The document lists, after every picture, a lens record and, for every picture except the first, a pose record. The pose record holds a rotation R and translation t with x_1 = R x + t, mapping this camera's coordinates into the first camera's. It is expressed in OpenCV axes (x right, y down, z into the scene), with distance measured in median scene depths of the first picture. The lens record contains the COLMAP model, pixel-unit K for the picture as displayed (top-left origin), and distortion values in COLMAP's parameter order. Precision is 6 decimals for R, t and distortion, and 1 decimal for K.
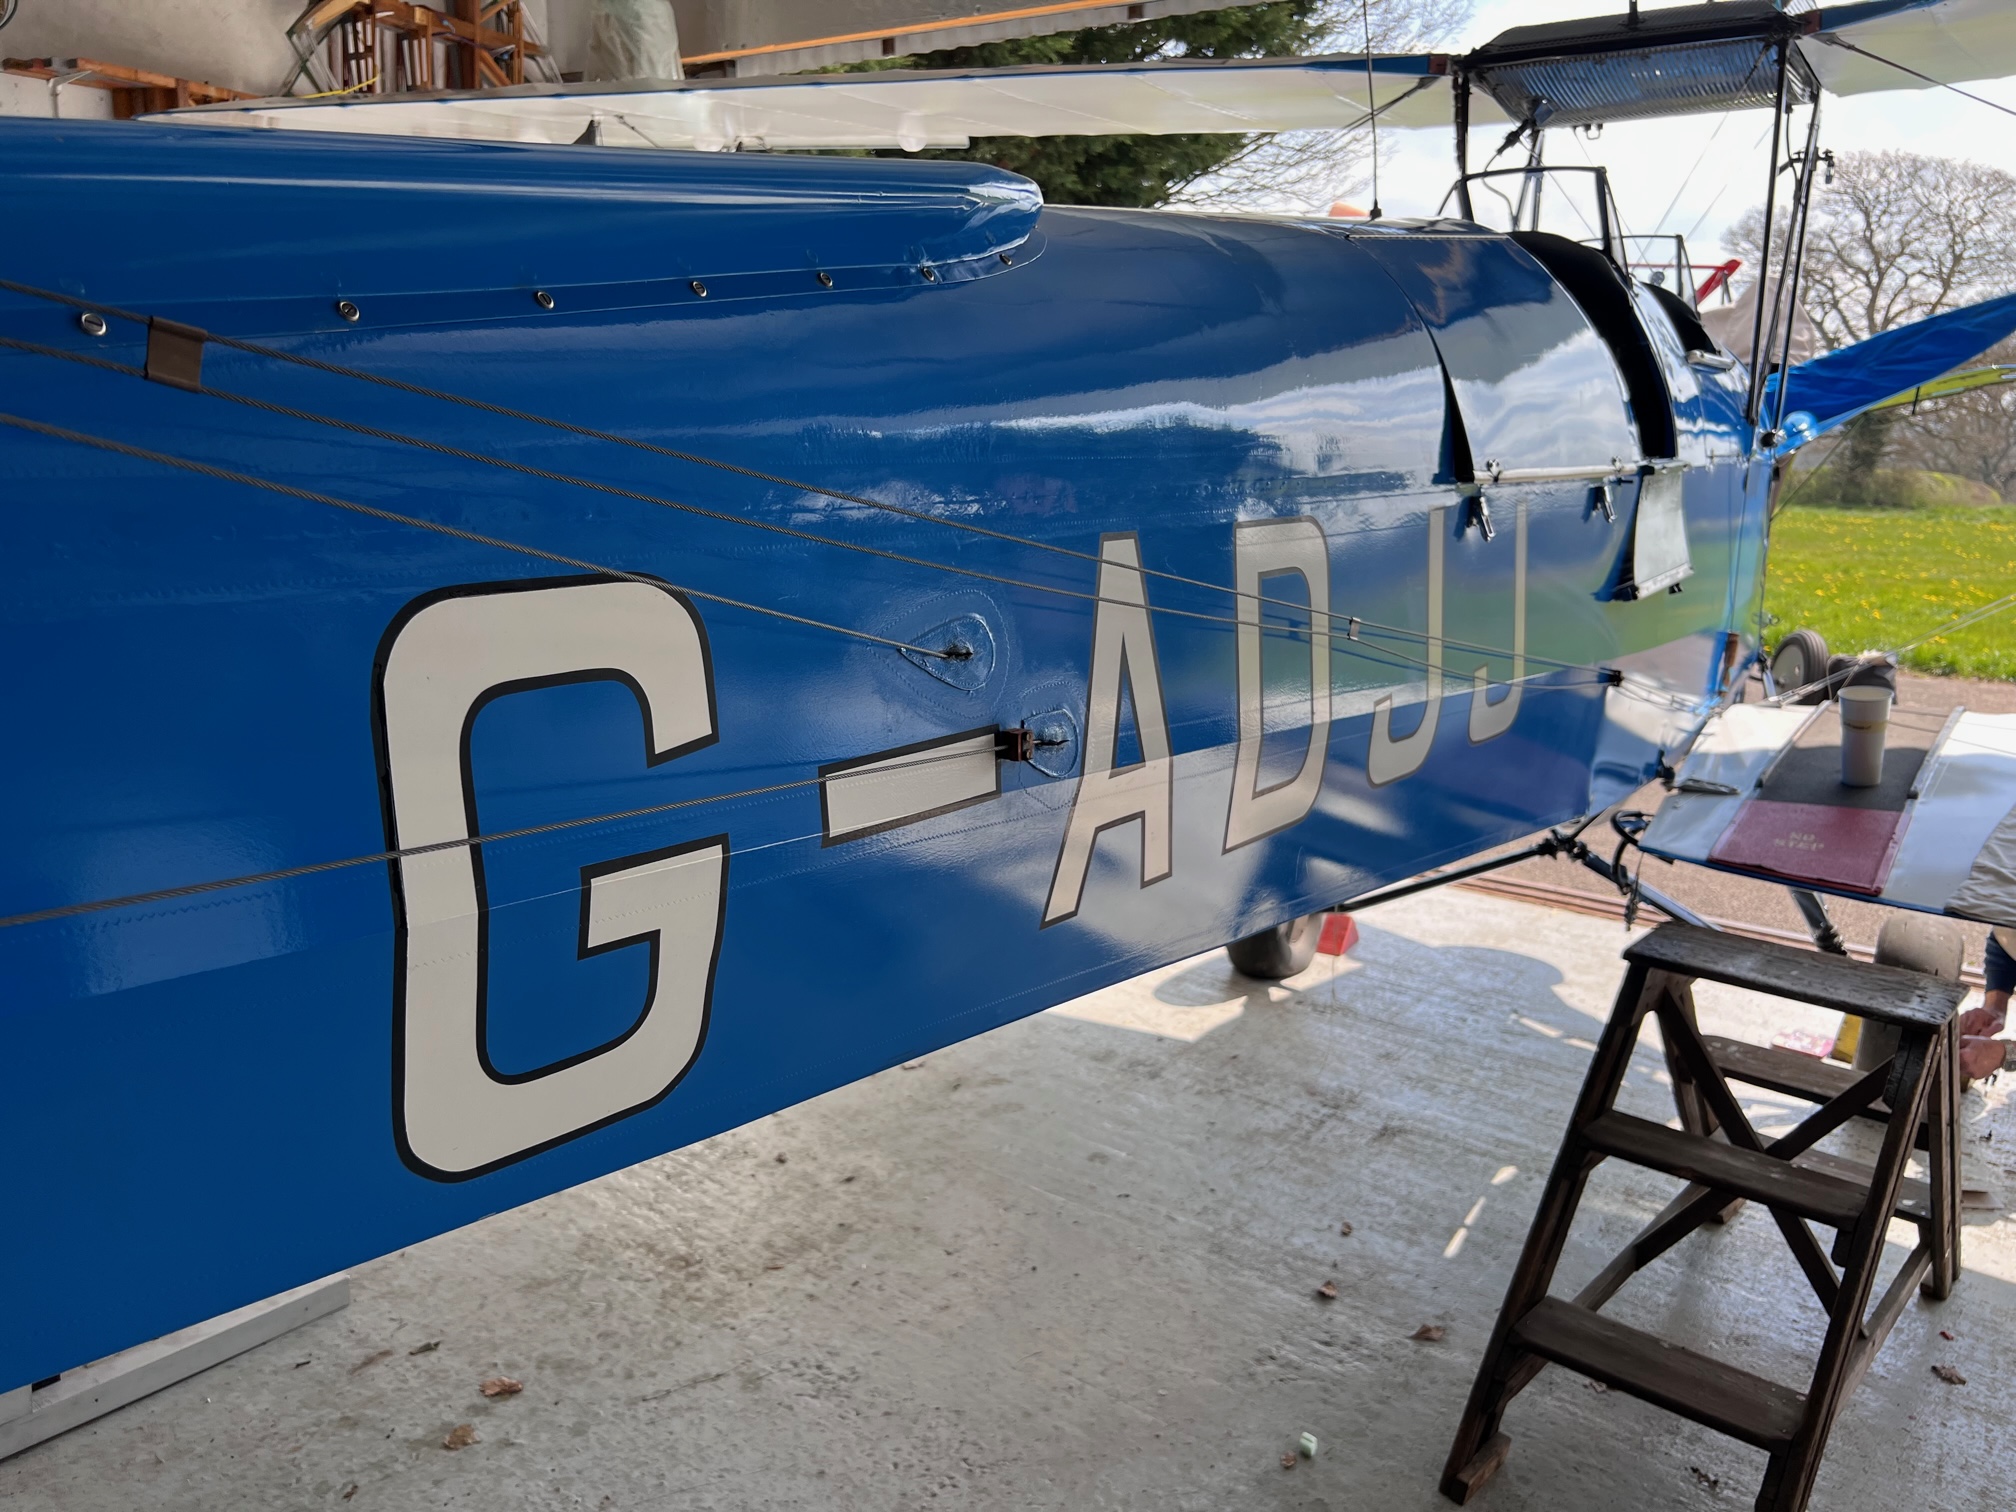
lens RADIAL K [[1488.2, 0, 1003.0], [0, 1488.2, 789.3], [0, 0, 1]] dist [0.041787, -0.061094]
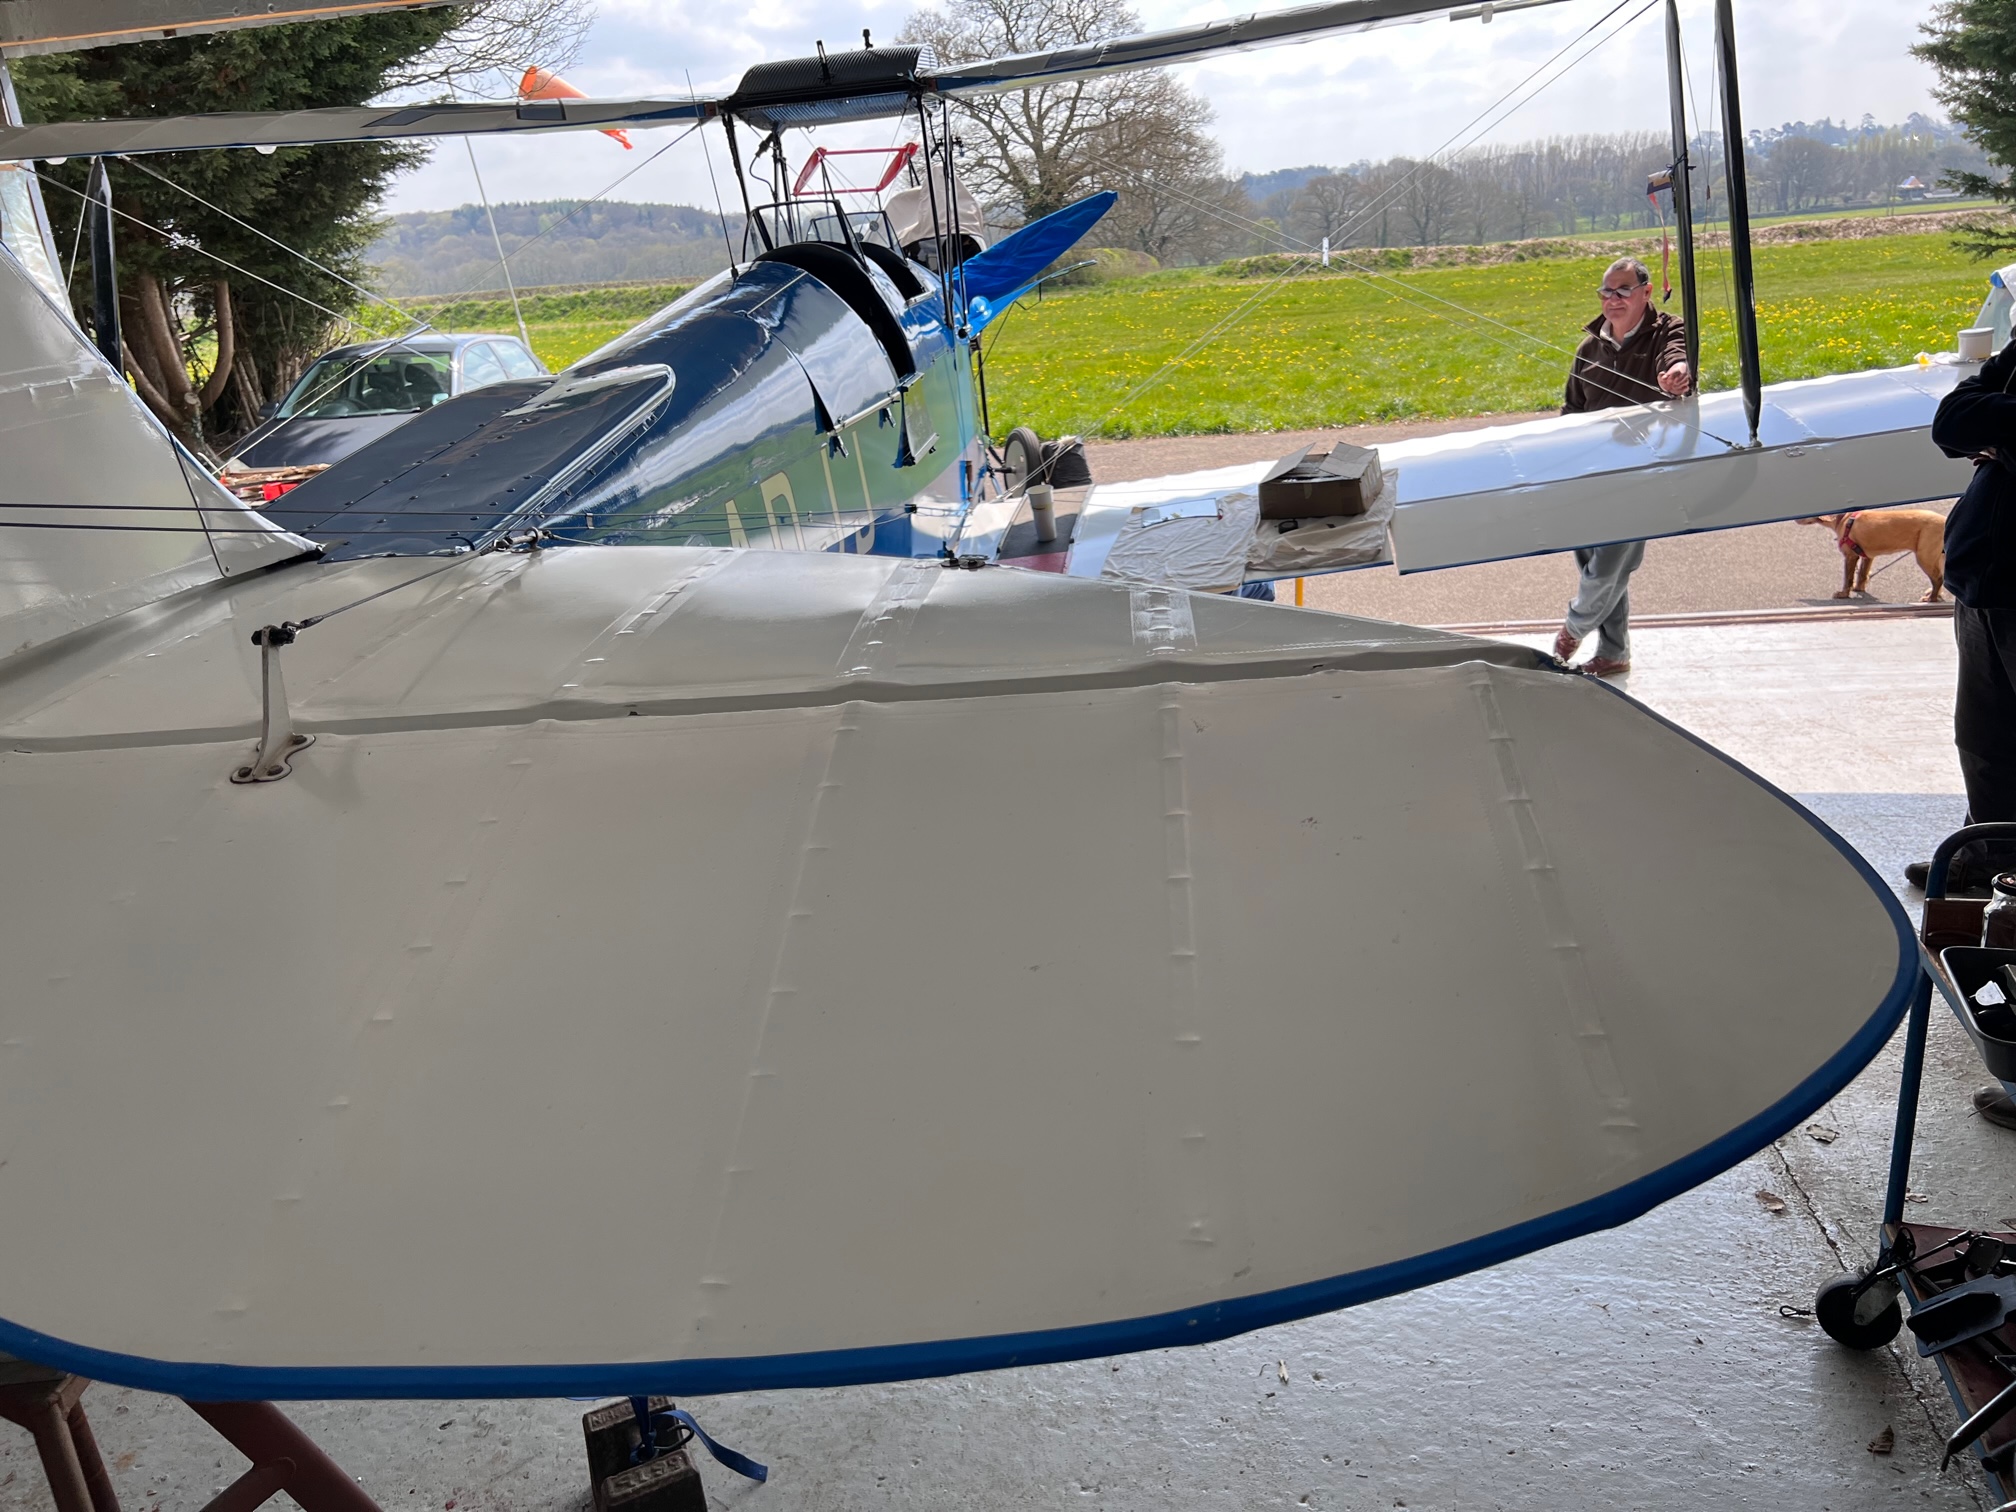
lens RADIAL K [[1510.5, 0, 1003.3], [0, 1510.5, 826.6], [0, 0, 1]] dist [-0.003814, -0.003160]
pose [[0.881148, -0.261390, 0.394021, -0.076568], [0.208592, 0.962726, 0.172188, 0.001263], [-0.424343, -0.069534, 0.902828, -0.175286]]
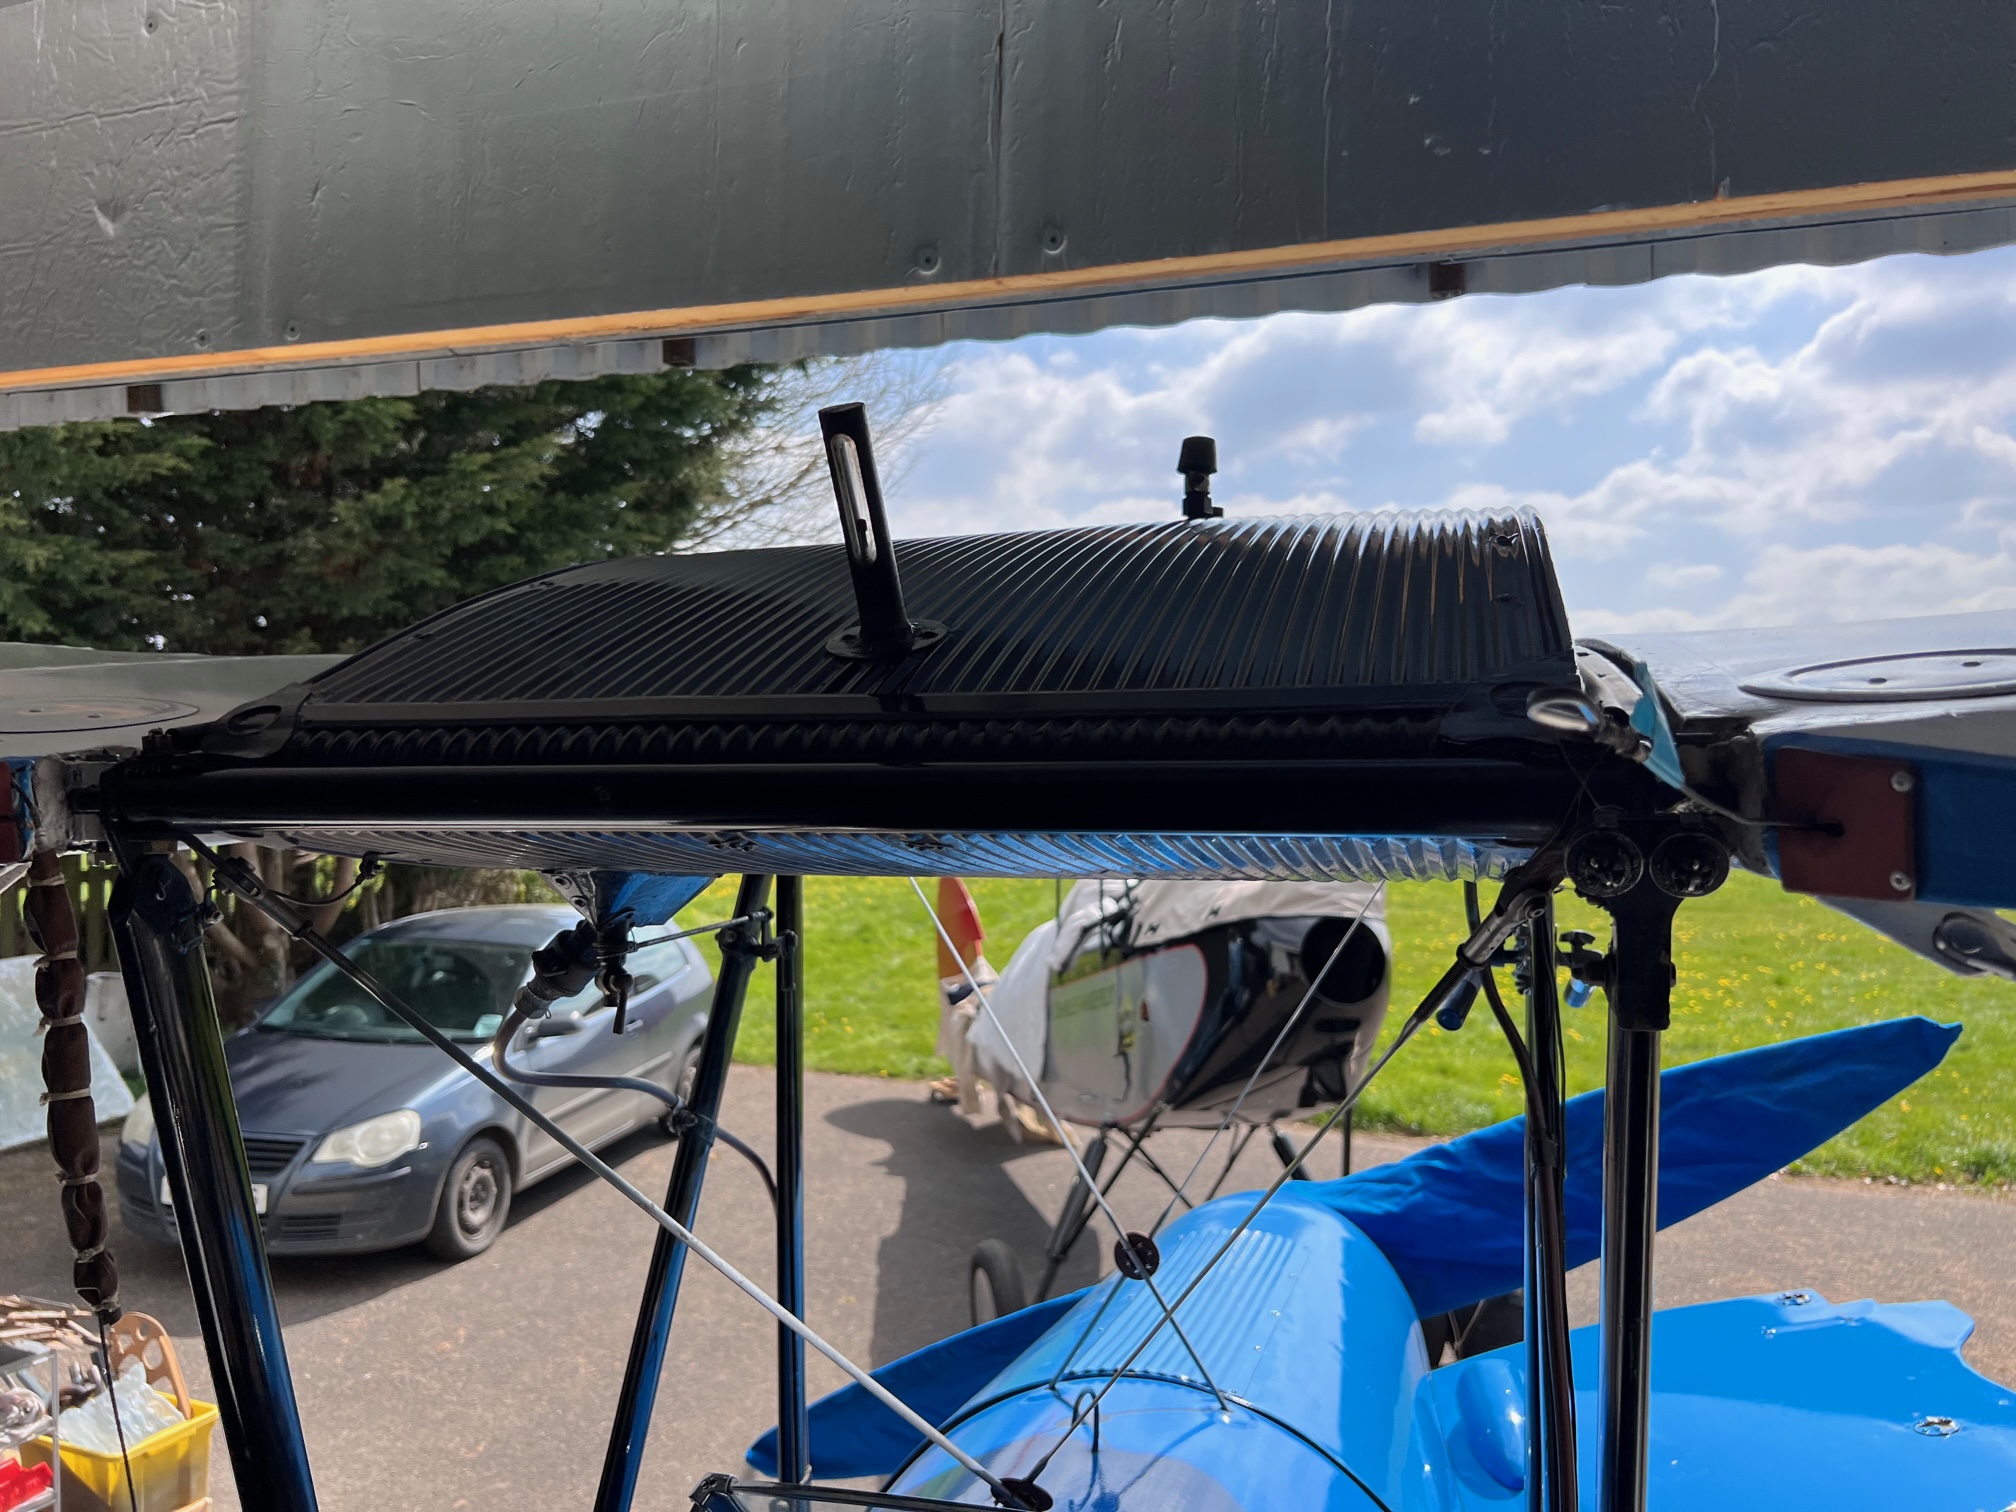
lens RADIAL K [[1501.4, 0, 1008.0], [0, 1501.4, 756.0], [0, 0, 1]] dist [-0.004996, 0.002920]
pose [[0.965533, -0.023394, 0.259226, 0.133688], [0.080719, 0.973761, -0.212777, -0.153595], [-0.247446, 0.226368, 0.942087, 0.277256]]
